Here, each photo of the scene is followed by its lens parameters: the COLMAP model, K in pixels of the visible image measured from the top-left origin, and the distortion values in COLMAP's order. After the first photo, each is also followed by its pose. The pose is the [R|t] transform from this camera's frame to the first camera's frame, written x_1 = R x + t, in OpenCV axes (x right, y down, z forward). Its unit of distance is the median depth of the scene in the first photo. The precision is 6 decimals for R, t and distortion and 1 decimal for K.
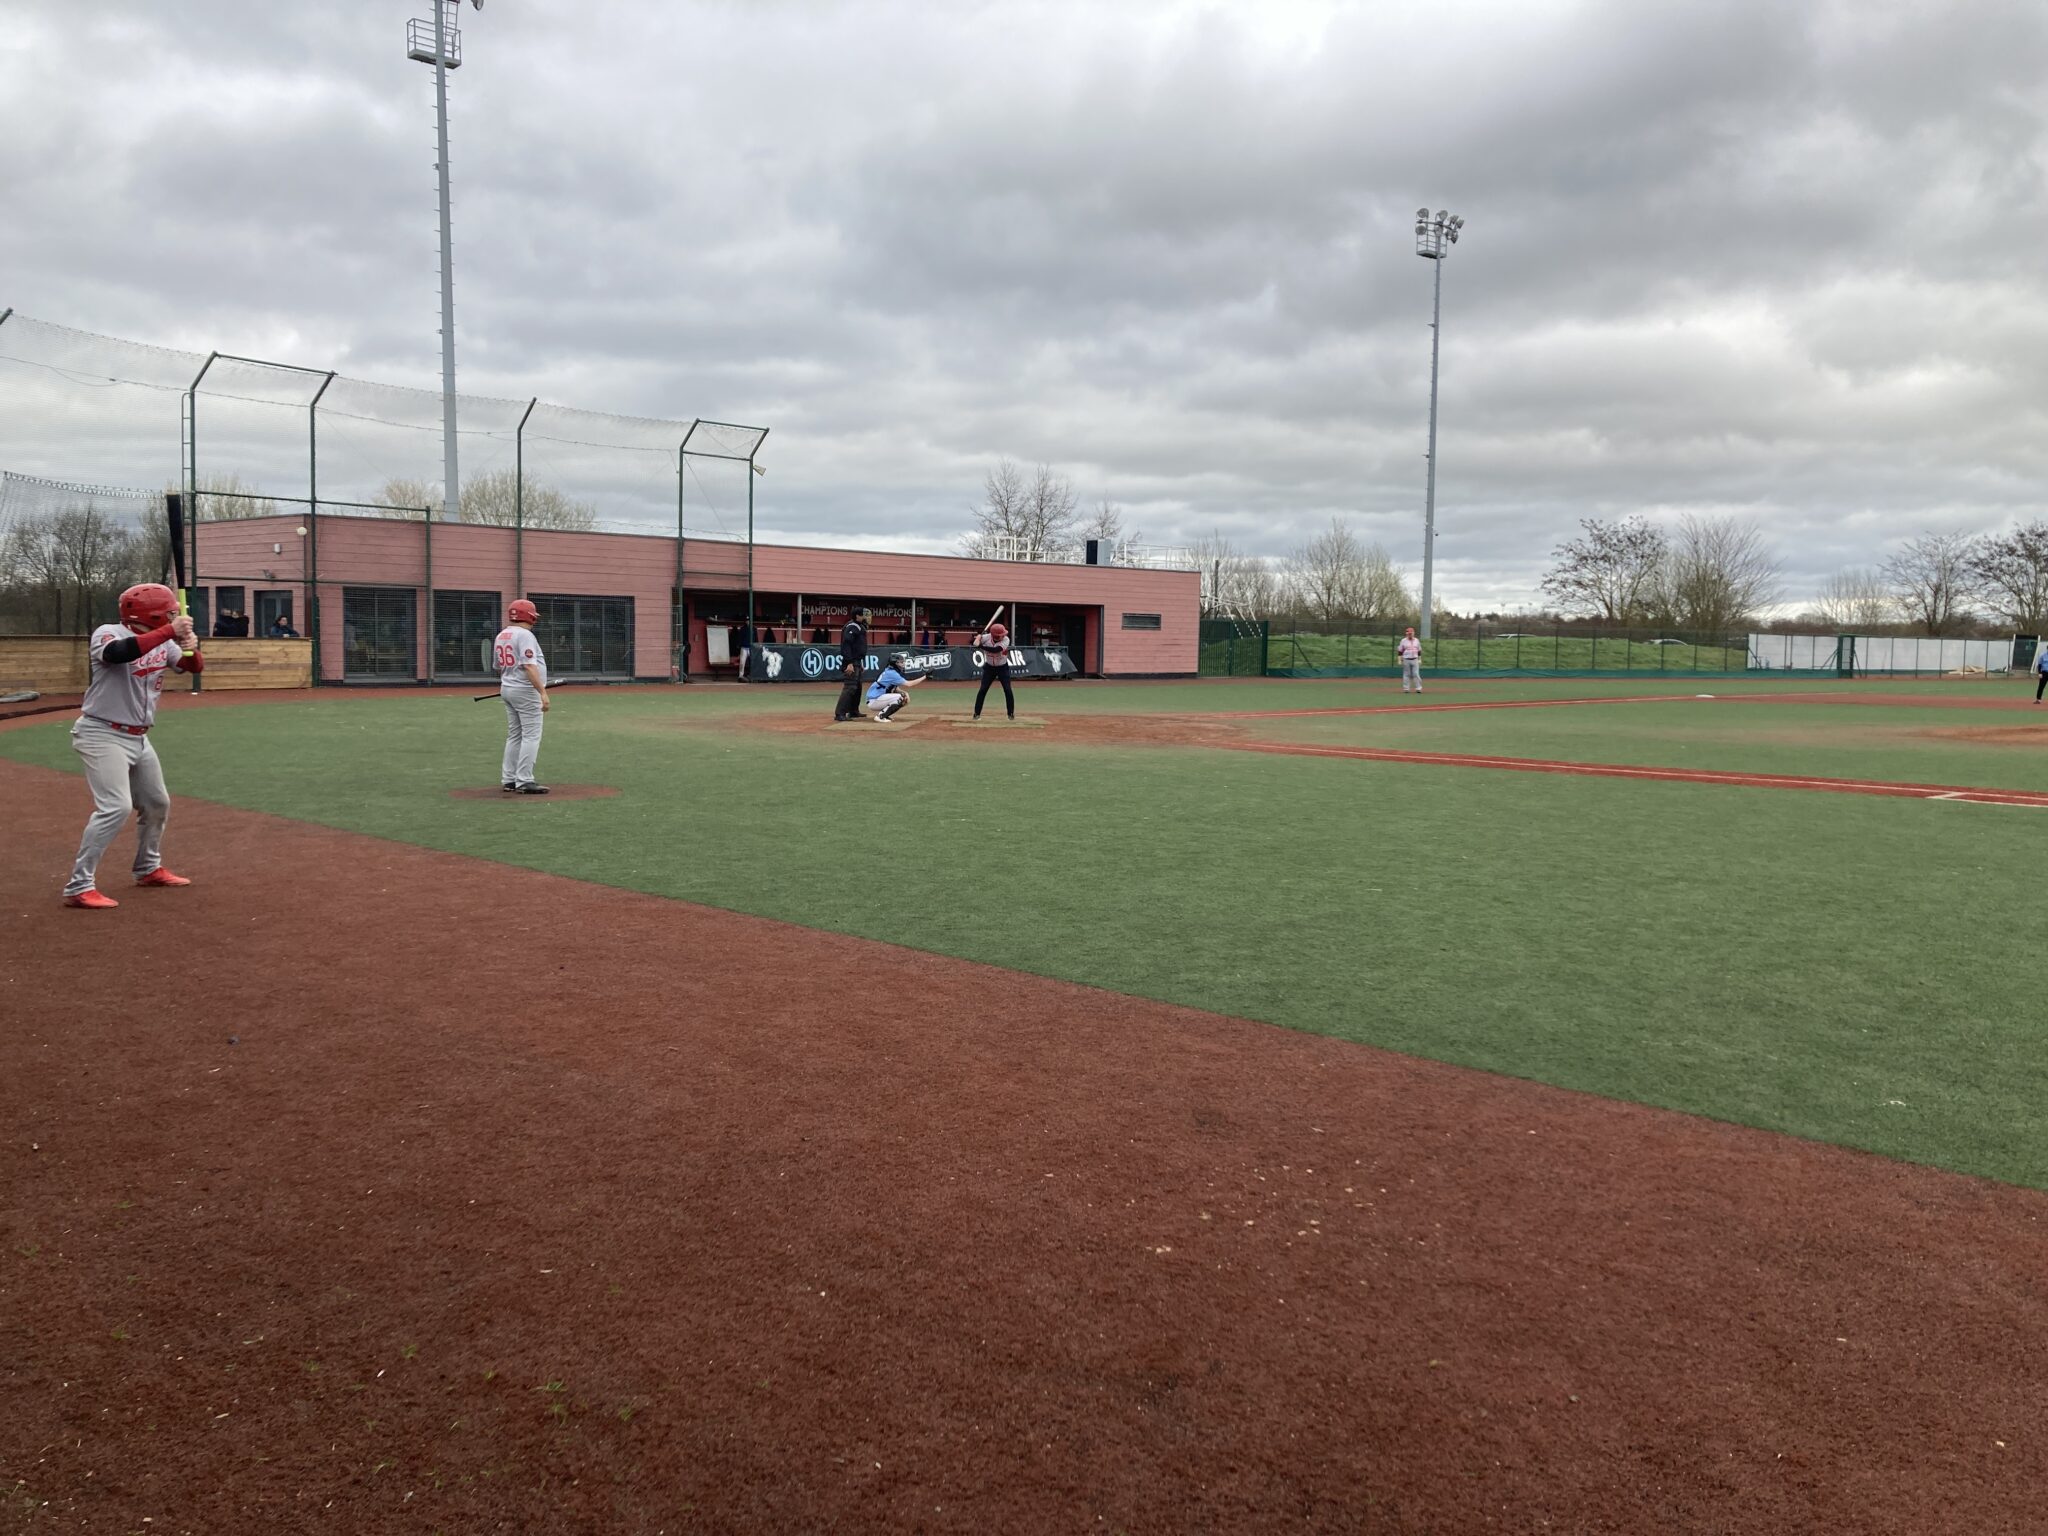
lens RADIAL K [[1591.8, 0, 995.6], [0, 1591.8, 764.5], [0, 0, 1]] dist [0.123448, -0.218693]
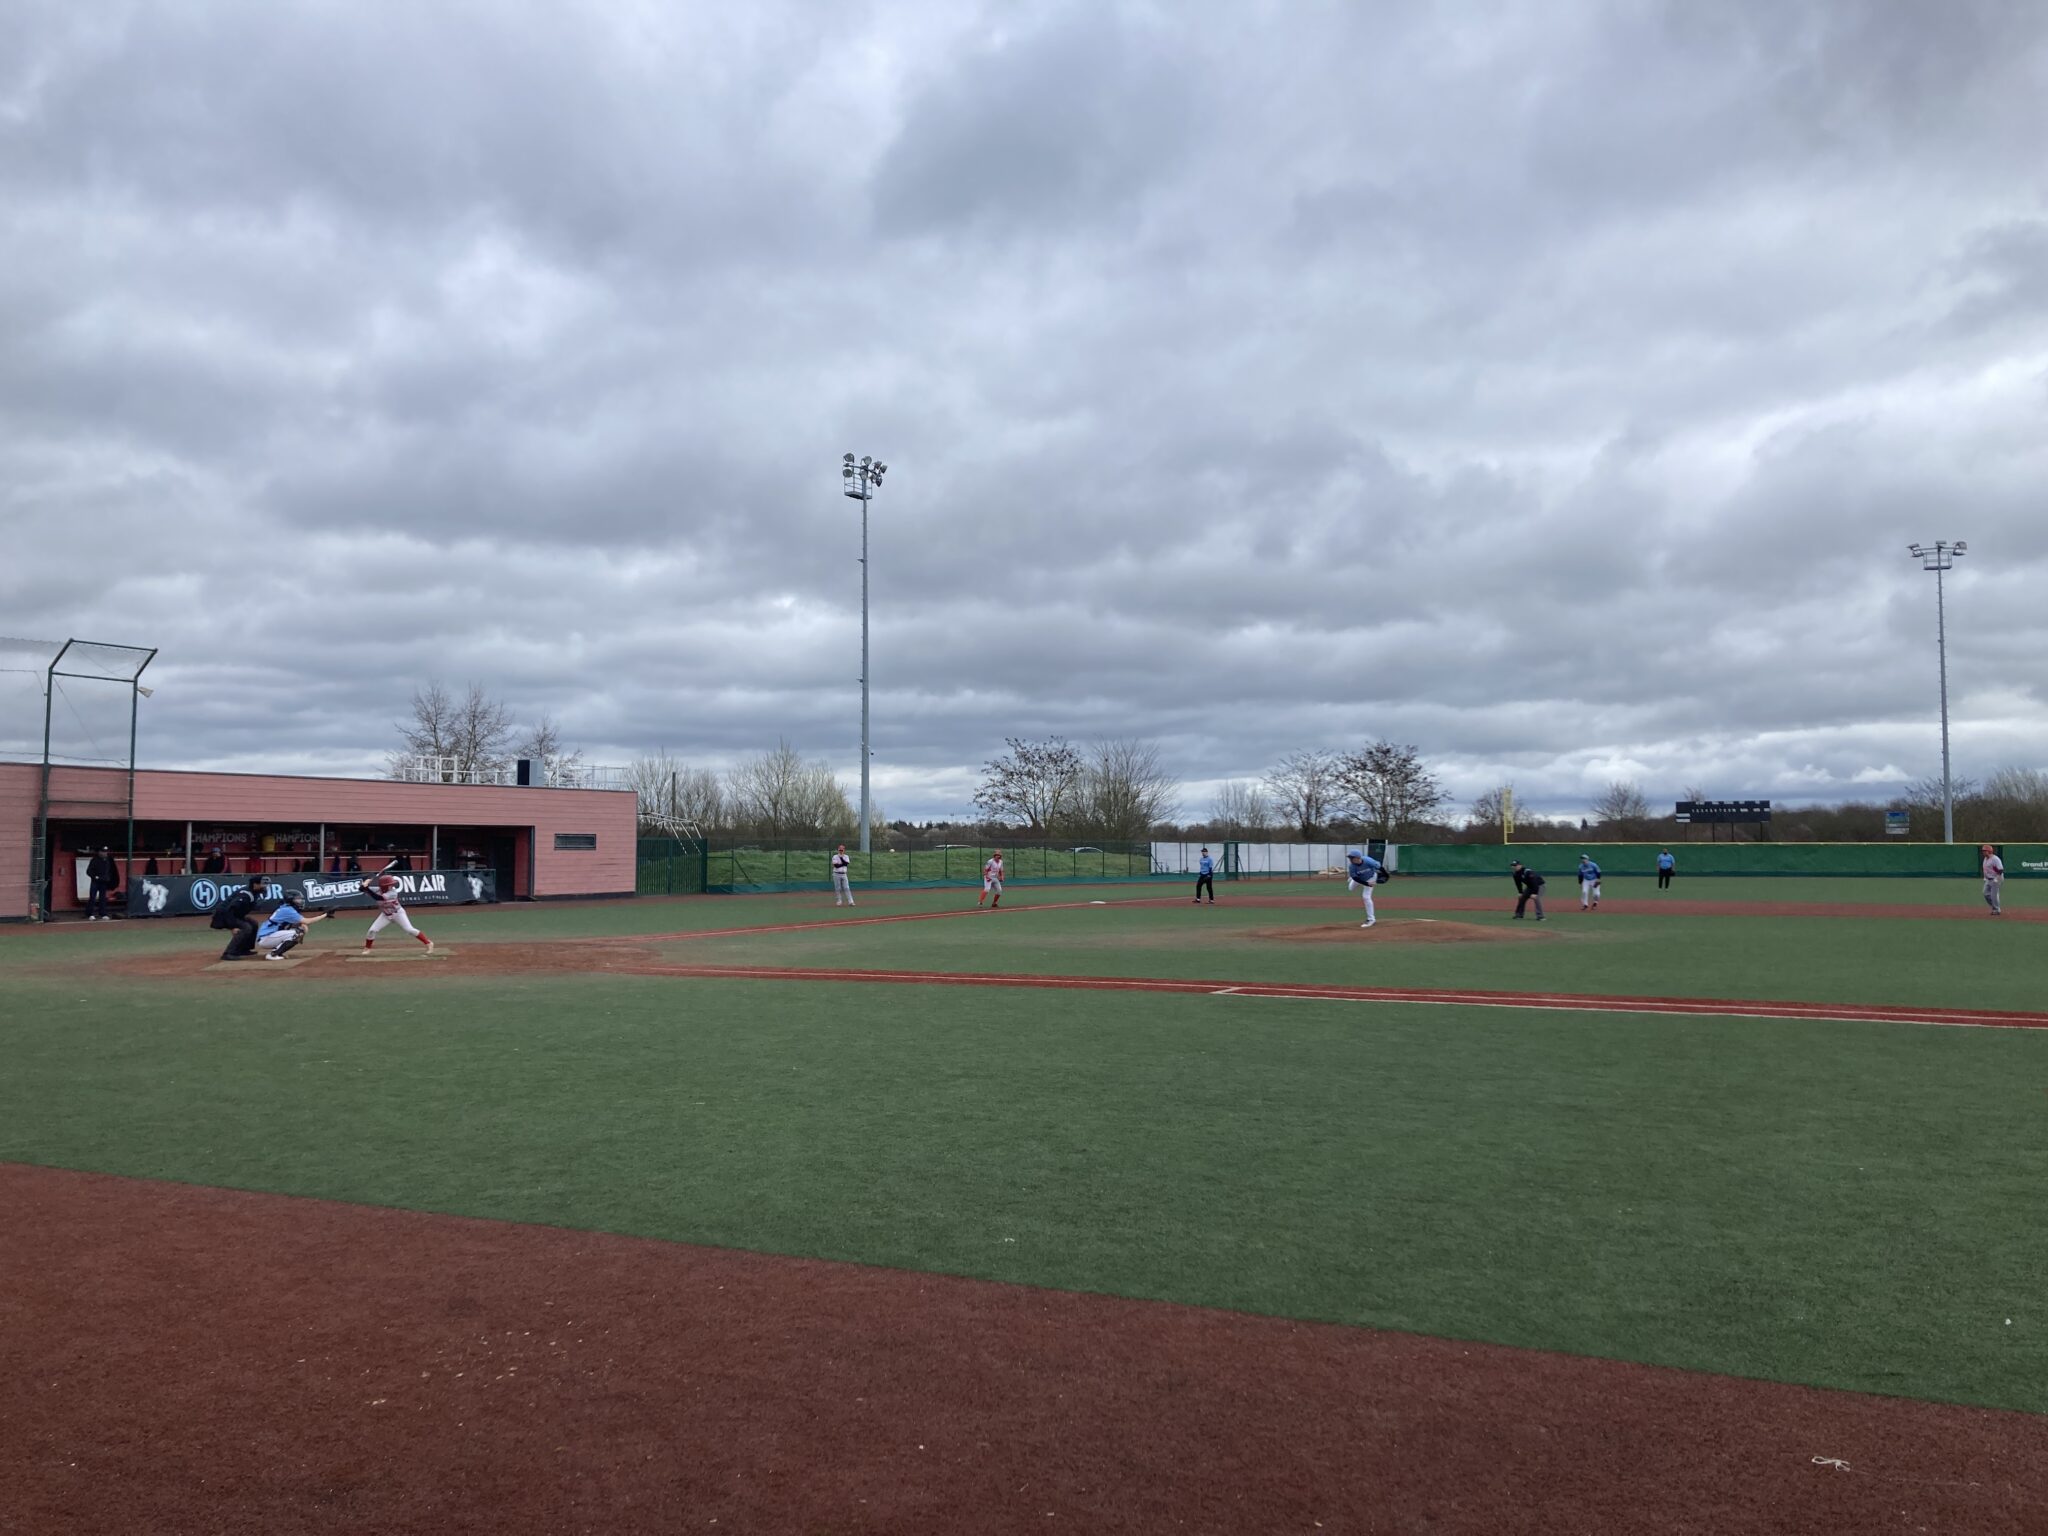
lens RADIAL K [[1681.3, 0, 1024.0], [0, 1681.3, 768.0], [0, 0, 1]] dist [0.027316, -0.017298]
pose [[0.949501, -0.002333, 0.313756, 0.032797], [0.040024, 0.992704, -0.113740, -0.005668], [-0.311201, 0.120554, 0.942667, -0.097234]]
